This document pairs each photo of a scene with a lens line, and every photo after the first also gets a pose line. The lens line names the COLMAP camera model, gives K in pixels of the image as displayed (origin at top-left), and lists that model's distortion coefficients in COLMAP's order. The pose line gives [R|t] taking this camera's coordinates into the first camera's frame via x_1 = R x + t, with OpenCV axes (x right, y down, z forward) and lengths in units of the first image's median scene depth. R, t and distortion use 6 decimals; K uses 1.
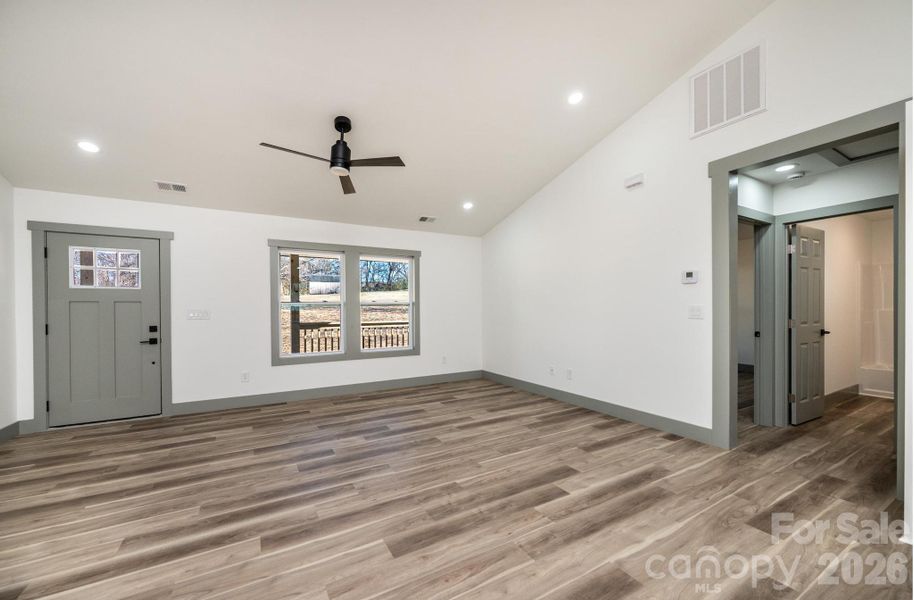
lens RADIAL K [[362.6, 0, 457.9], [0, 362.6, 310.9], [0, 0, 1]] dist [-0.007658, -0.000071]
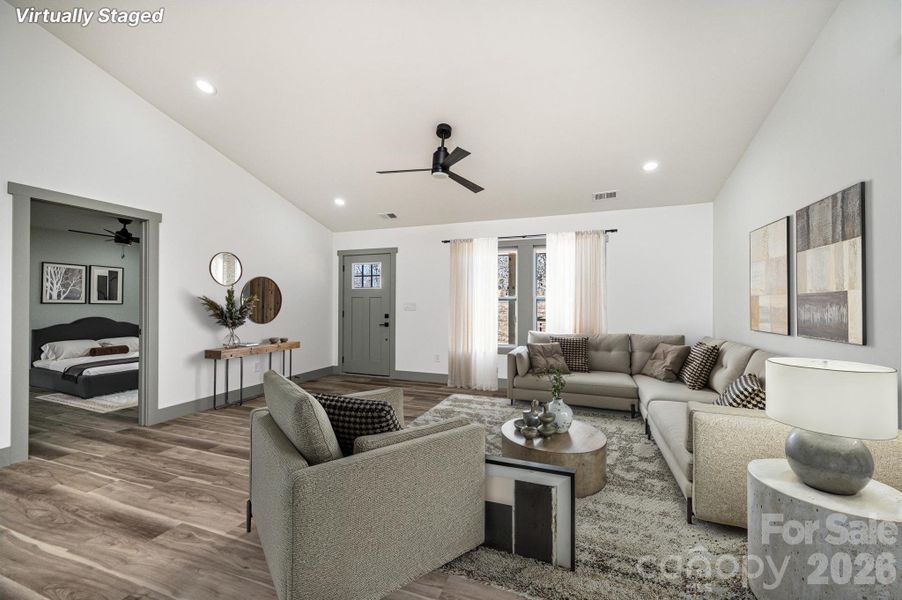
lens RADIAL K [[356.7, 0, 451.0], [0, 356.7, 300.0], [0, 0, 1]] dist [-0.000601, -0.000180]
pose [[0.639340, 0.001777, -0.768922, 0.418794], [-0.014150, 0.999855, -0.009454, -0.004286], [0.768794, 0.016925, 0.639273, 0.286073]]
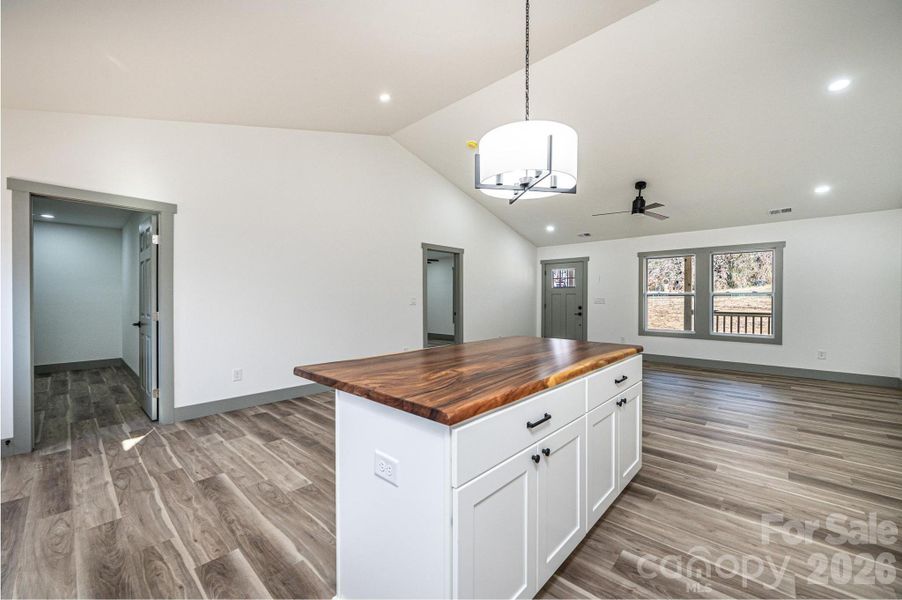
lens RADIAL K [[362.2, 0, 451.0], [0, 362.2, 300.0], [0, 0, 1]] dist [0.001315, 0.000088]
pose [[0.297852, 0.014409, -0.954503, 0.826168], [-0.011310, 0.999869, 0.011565, -0.006611], [0.954545, 0.007351, 0.297976, -0.255839]]
